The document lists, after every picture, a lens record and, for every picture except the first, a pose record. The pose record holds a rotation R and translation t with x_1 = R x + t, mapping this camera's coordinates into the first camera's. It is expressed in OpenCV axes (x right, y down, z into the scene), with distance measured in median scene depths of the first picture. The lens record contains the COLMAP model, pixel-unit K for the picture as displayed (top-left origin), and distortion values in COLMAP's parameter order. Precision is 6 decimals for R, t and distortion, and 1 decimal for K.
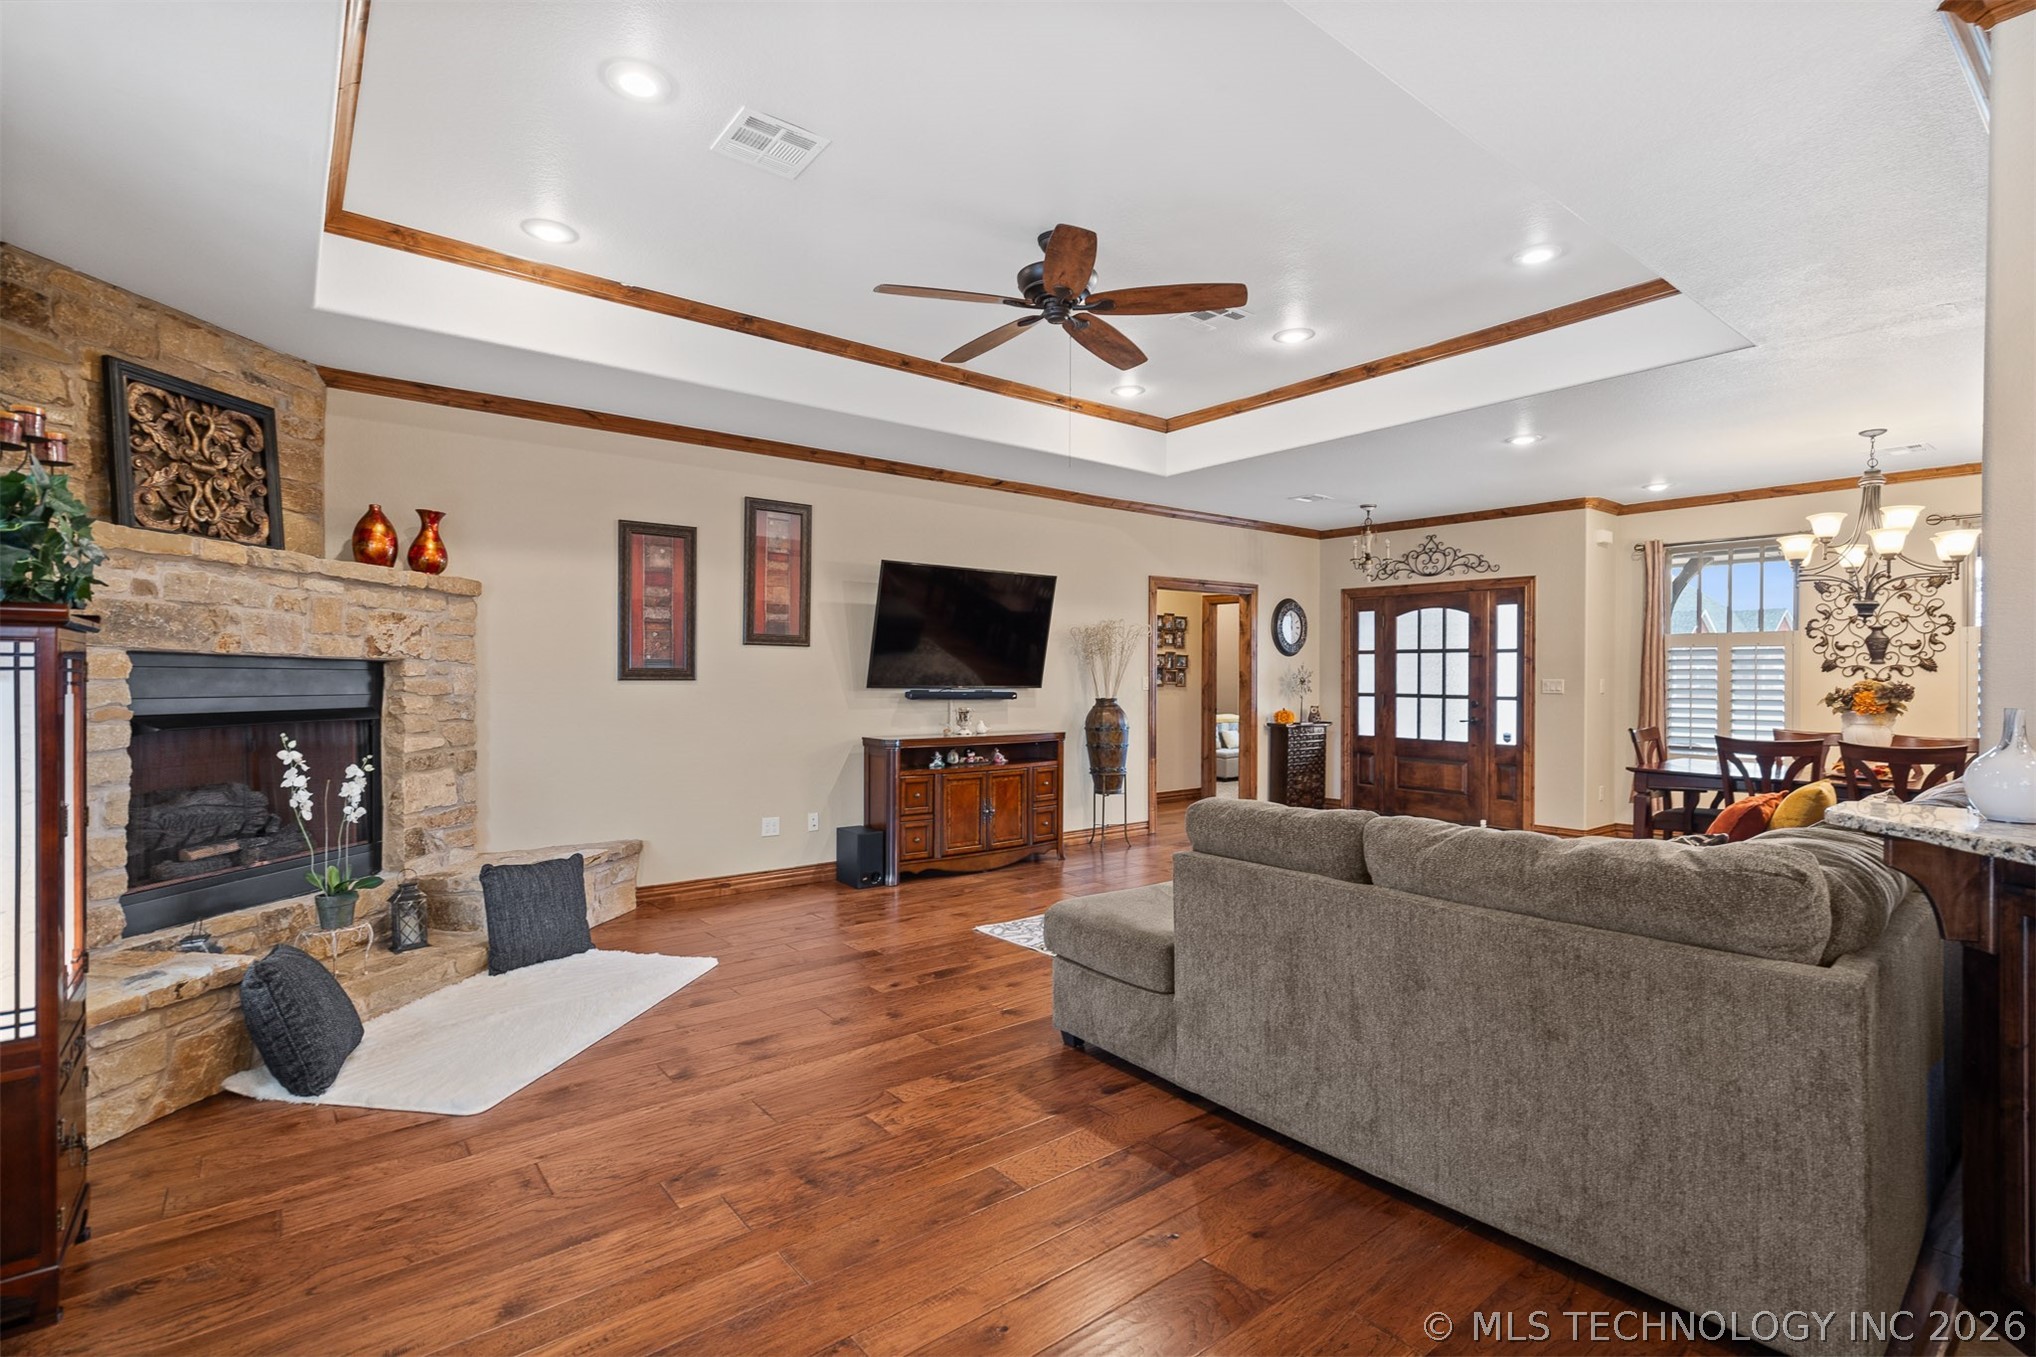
lens RADIAL K [[945.3, 0, 1022.6], [0, 945.3, 680.2], [0, 0, 1]] dist [-0.003033, 0.002743]
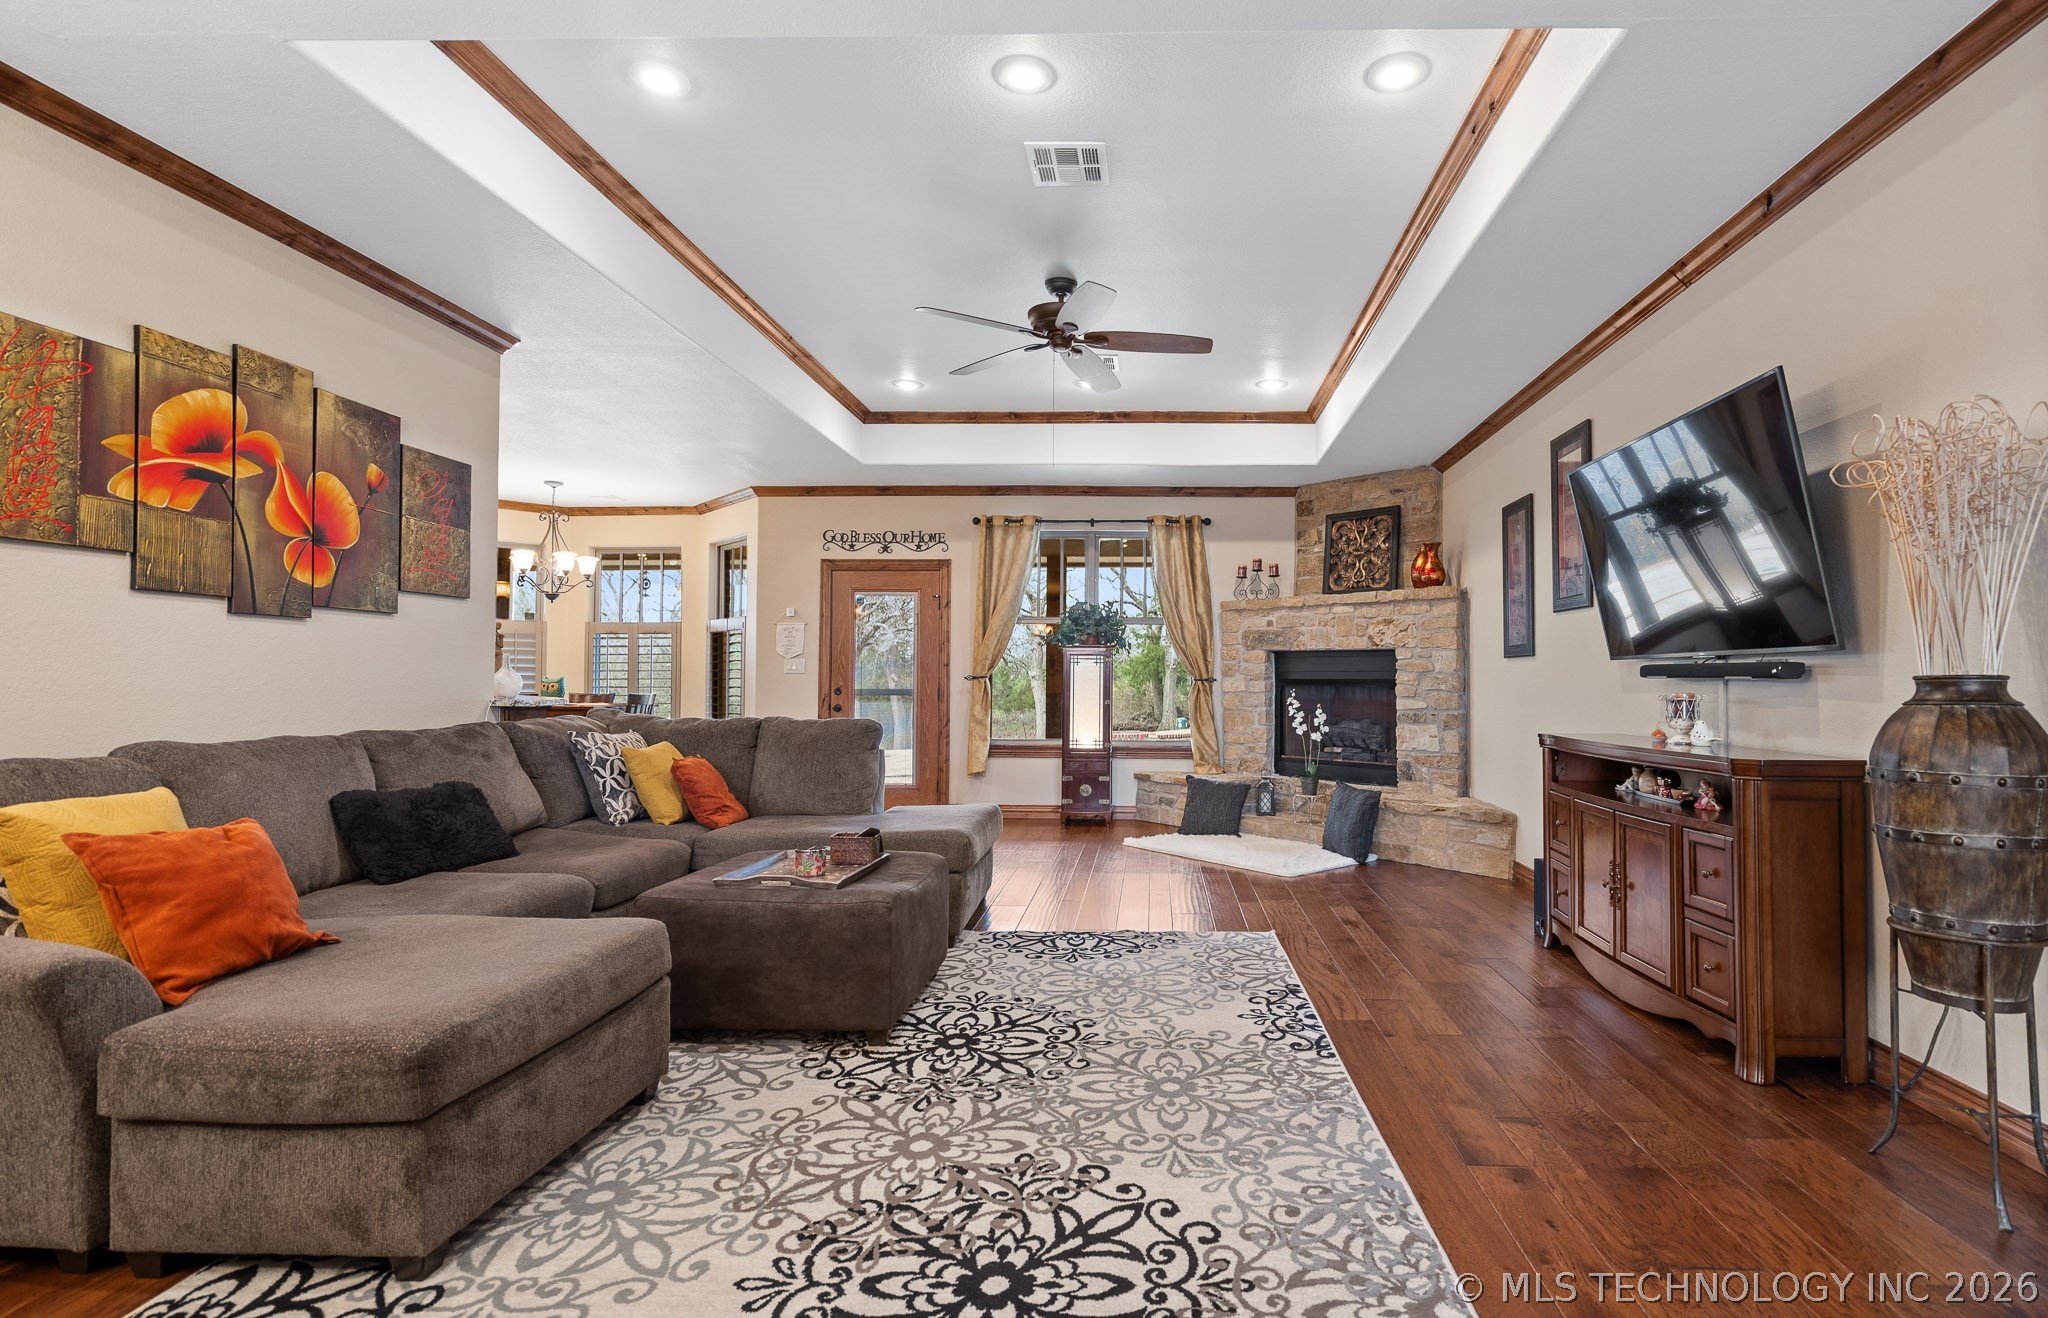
lens RADIAL K [[975.5, 0, 1148.7], [0, 975.5, 671.8], [0, 0, 1]] dist [-0.013610, 0.004870]
pose [[-0.640156, -0.015888, -0.768081, 0.544958], [-0.009068, 0.999873, -0.013125, 0.027377], [0.768192, -0.001437, -0.640218, 1.140383]]
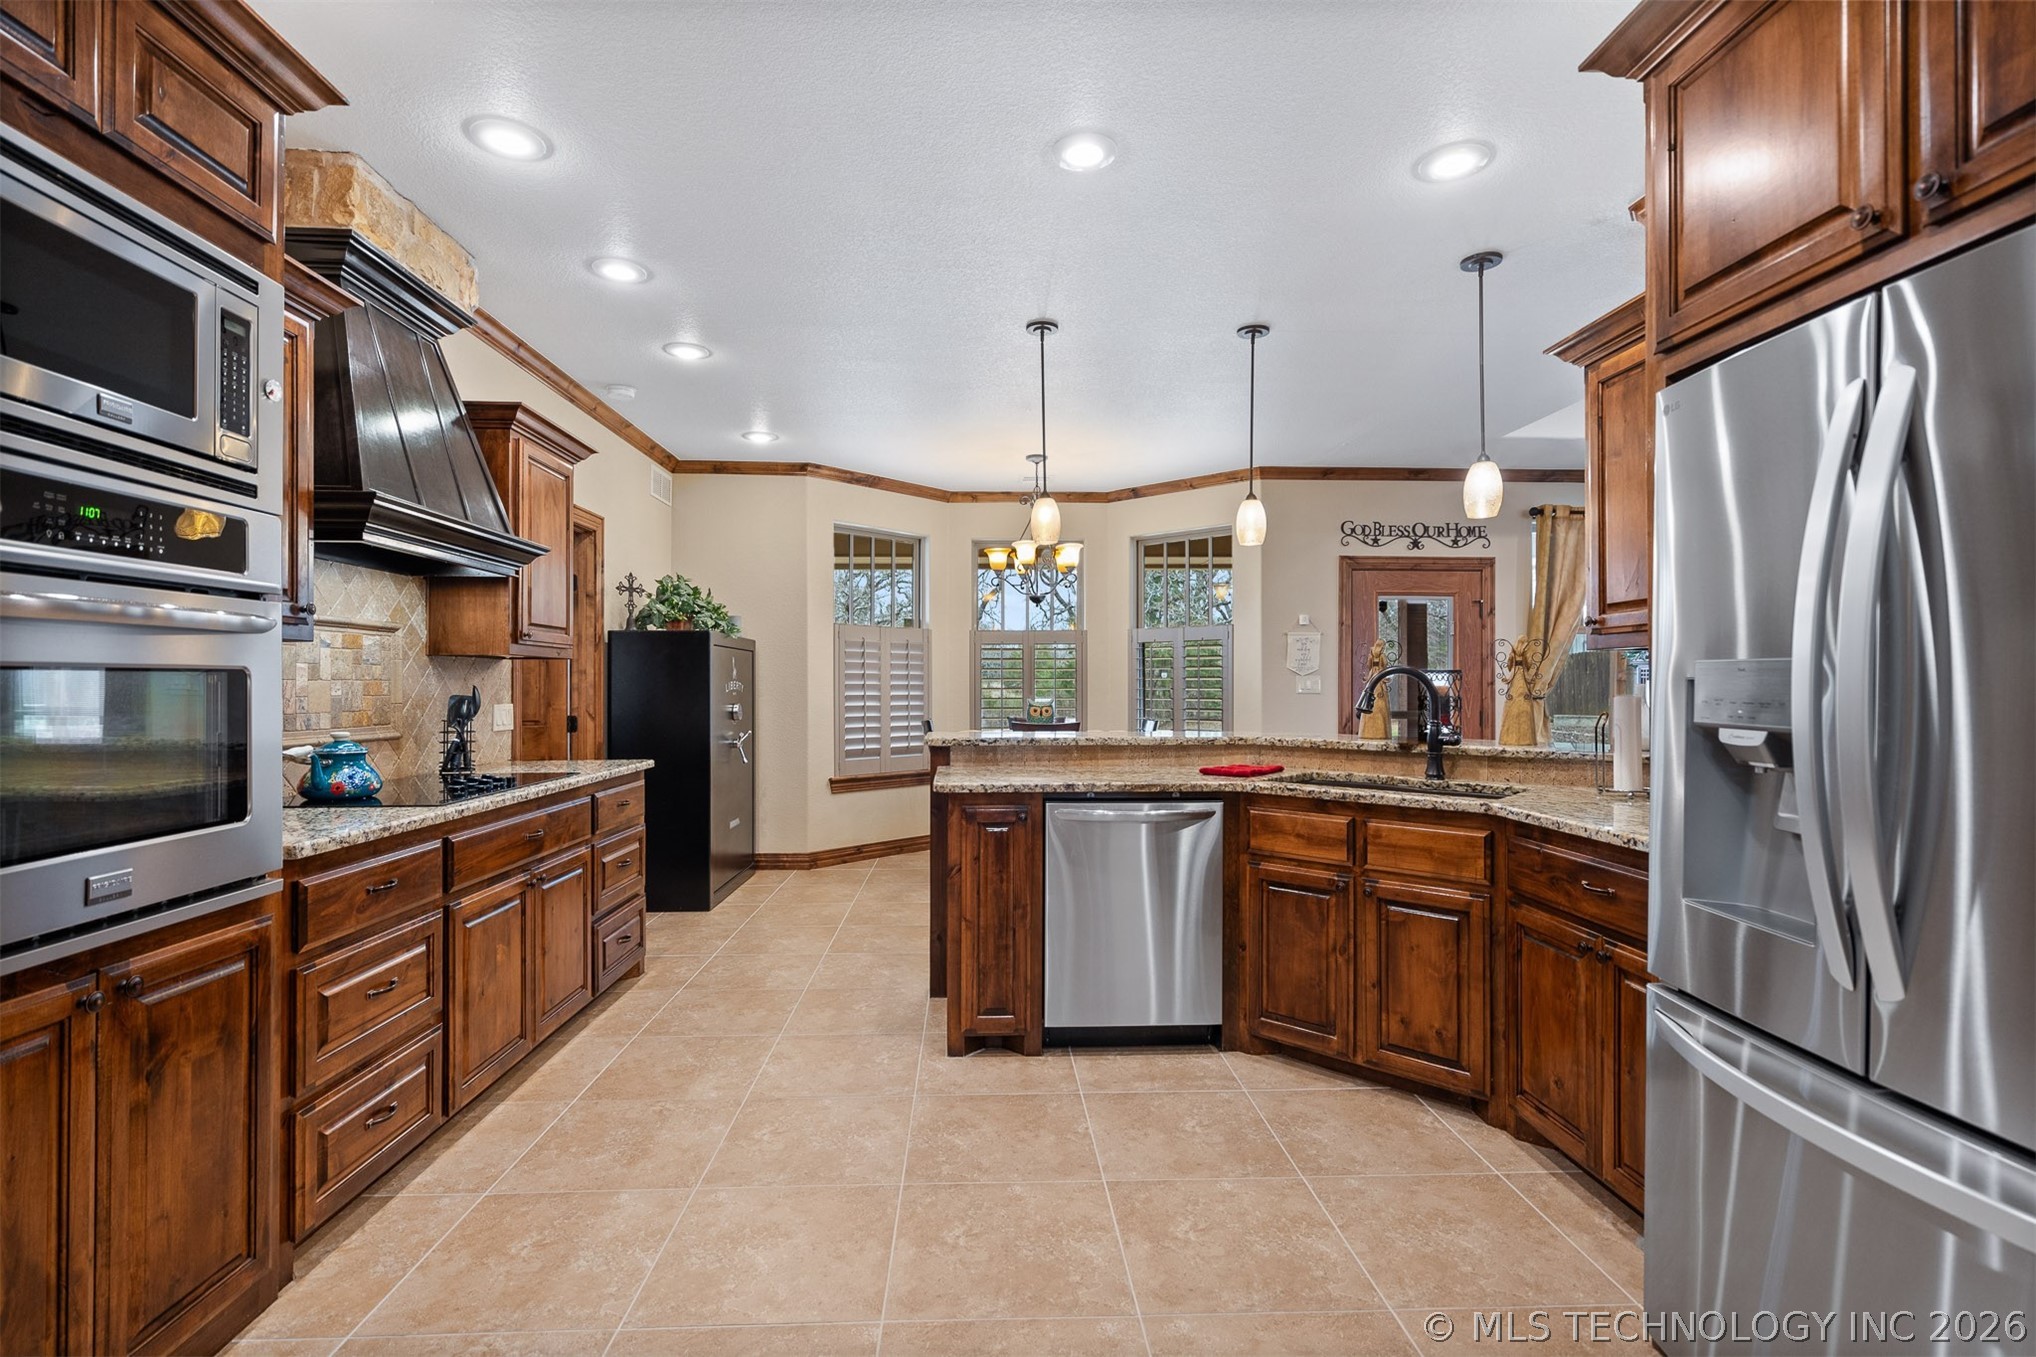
lens RADIAL K [[945.3, 0, 1022.3], [0, 945.3, 679.2], [0, 0, 1]] dist [-0.003033, 0.002743]
pose [[-0.578733, -0.011216, -0.815440, 0.877090], [-0.007421, 0.999936, -0.008487, 0.012471], [0.815484, 0.001140, -0.578779, 0.310460]]
